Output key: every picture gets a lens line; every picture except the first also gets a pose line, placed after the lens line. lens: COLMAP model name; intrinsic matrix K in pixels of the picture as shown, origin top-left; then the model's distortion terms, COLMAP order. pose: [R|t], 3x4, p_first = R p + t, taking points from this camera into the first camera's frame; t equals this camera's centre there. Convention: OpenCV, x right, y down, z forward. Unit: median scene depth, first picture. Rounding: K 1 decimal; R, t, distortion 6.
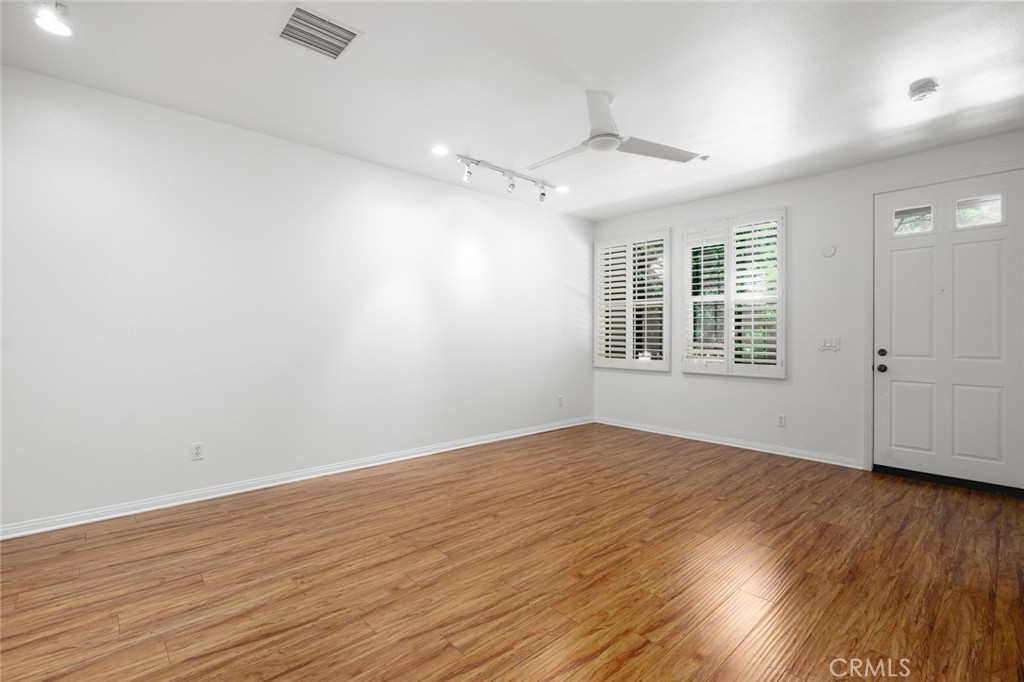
lens RADIAL K [[462.1, 0, 509.4], [0, 462.1, 339.0], [0, 0, 1]] dist [-0.012737, 0.003917]
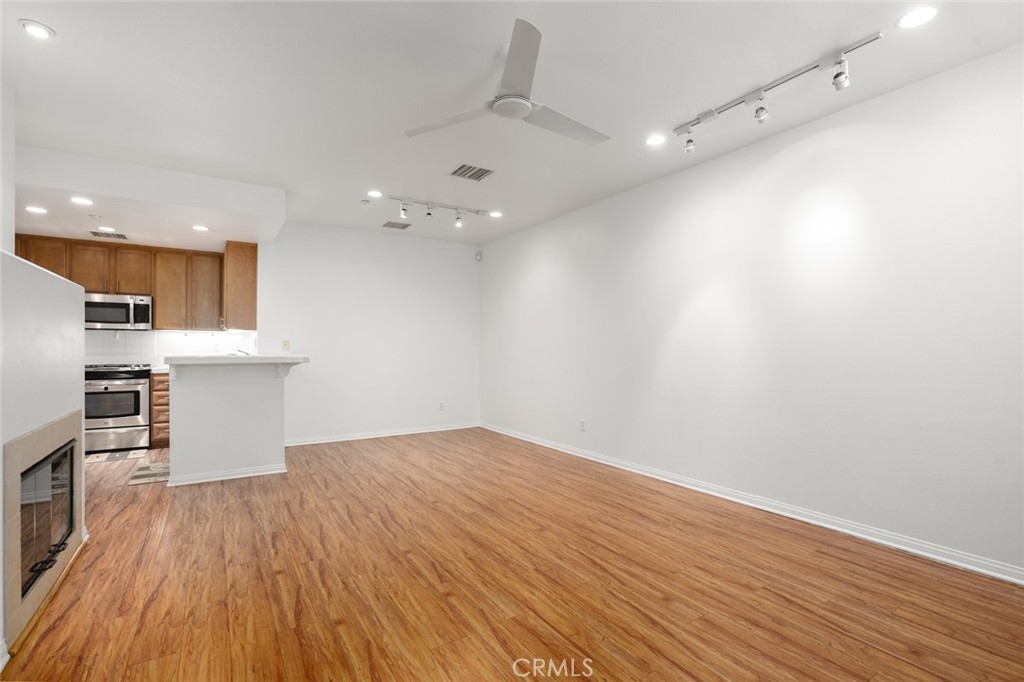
lens RADIAL K [[462.1, 0, 508.1], [0, 462.1, 352.2], [0, 0, 1]] dist [-0.012737, 0.003917]
pose [[-0.164417, 0.003732, -0.986384, 0.990301], [-0.011748, 0.999915, 0.005741, -0.005668], [0.986321, 0.012532, -0.164359, 1.121037]]
